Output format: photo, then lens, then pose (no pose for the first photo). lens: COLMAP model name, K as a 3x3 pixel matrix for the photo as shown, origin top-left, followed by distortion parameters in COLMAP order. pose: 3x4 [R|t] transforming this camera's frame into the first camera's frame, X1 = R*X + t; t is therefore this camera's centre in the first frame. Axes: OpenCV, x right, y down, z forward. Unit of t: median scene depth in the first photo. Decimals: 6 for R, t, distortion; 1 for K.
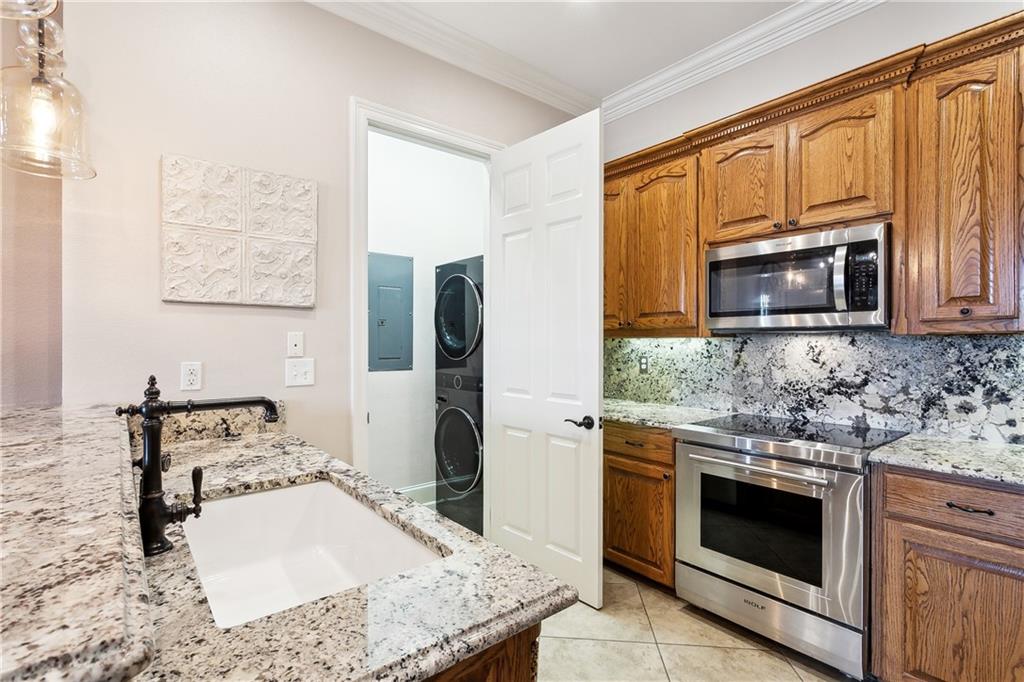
lens RADIAL K [[480.0, 0, 505.8], [0, 480.0, 346.7], [0, 0, 1]] dist [0.001722, 0.000164]
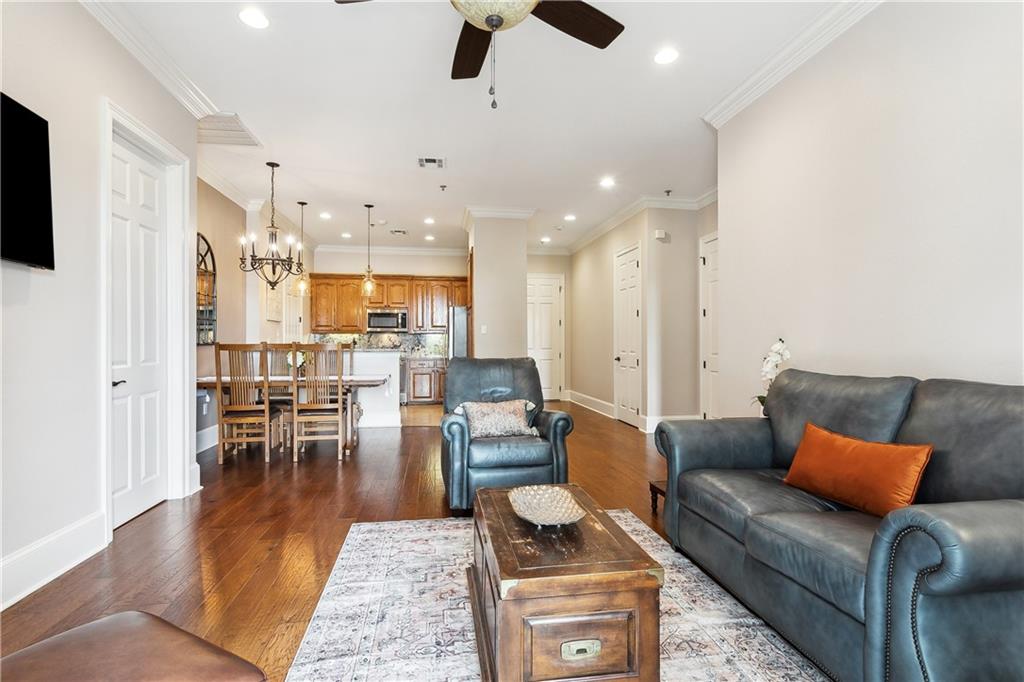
lens RADIAL K [[491.9, 0, 507.2], [0, 491.9, 349.8], [0, 0, 1]] dist [0.000191, 0.000757]
pose [[0.515050, -0.008285, 0.857120, -2.550158], [0.005285, 0.999965, 0.006491, 0.098256], [-0.857144, 0.001187, 0.515075, -2.083522]]
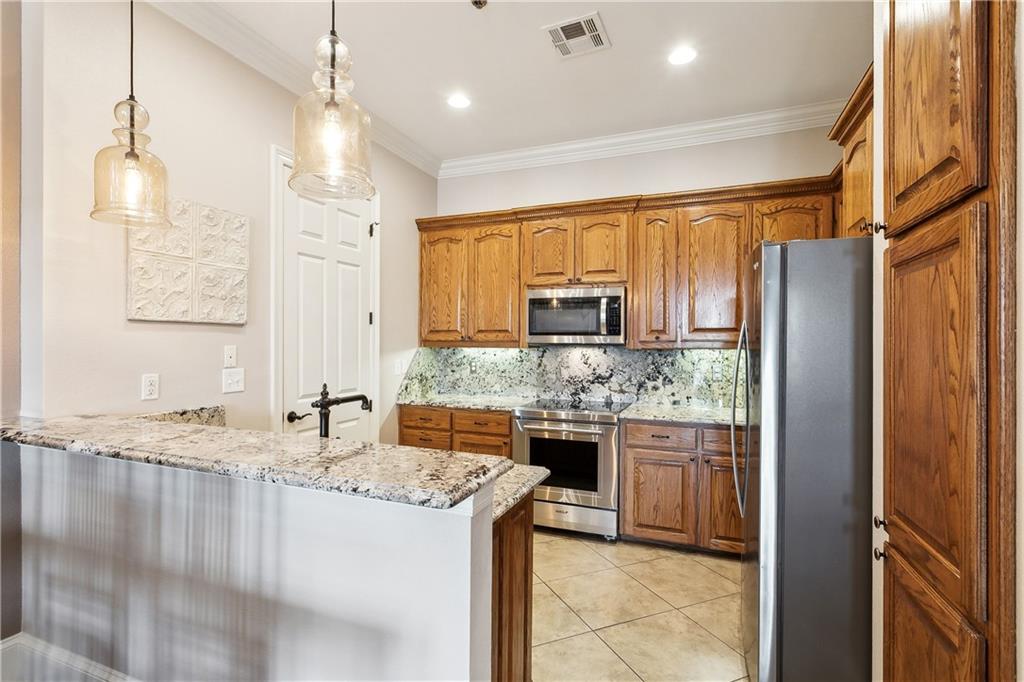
lens RADIAL K [[491.9, 0, 507.2], [0, 491.9, 349.8], [0, 0, 1]] dist [0.000191, 0.000757]
pose [[0.873924, -0.002624, 0.486056, -0.445187], [-0.001204, 0.999971, 0.007564, -0.031742], [-0.486061, -0.007196, 0.873895, -0.364422]]
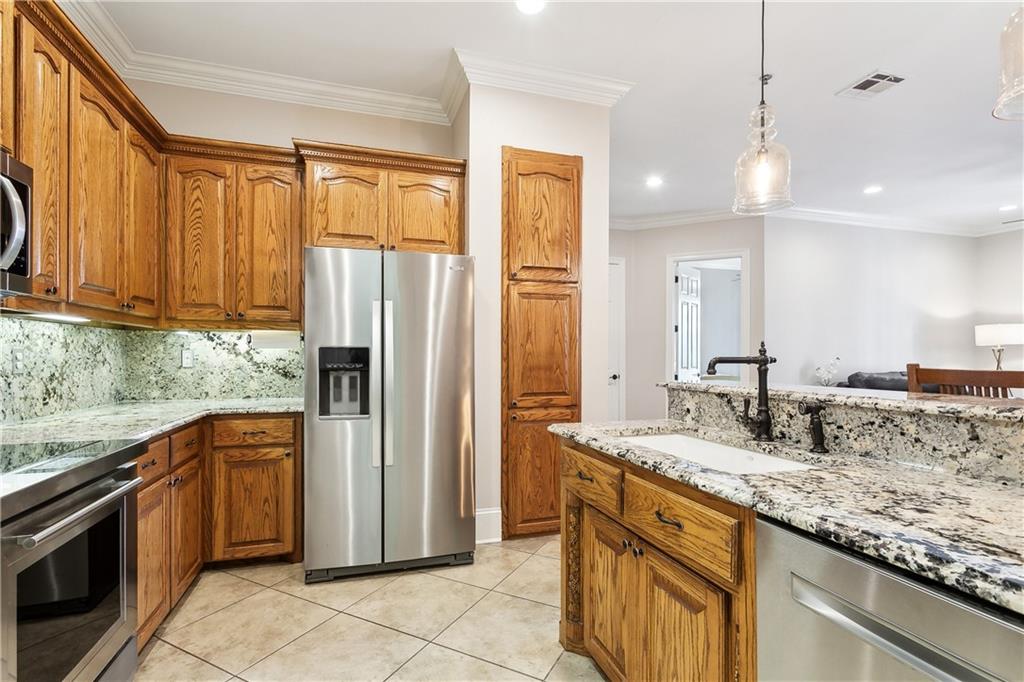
lens RADIAL K [[491.9, 0, 507.2], [0, 491.9, 349.8], [0, 0, 1]] dist [0.000191, 0.000757]
pose [[-0.924480, -0.001501, 0.381229, -0.246436], [-0.001869, 0.999998, -0.000597, 0.036905], [-0.381227, -0.001265, -0.924481, 1.326208]]
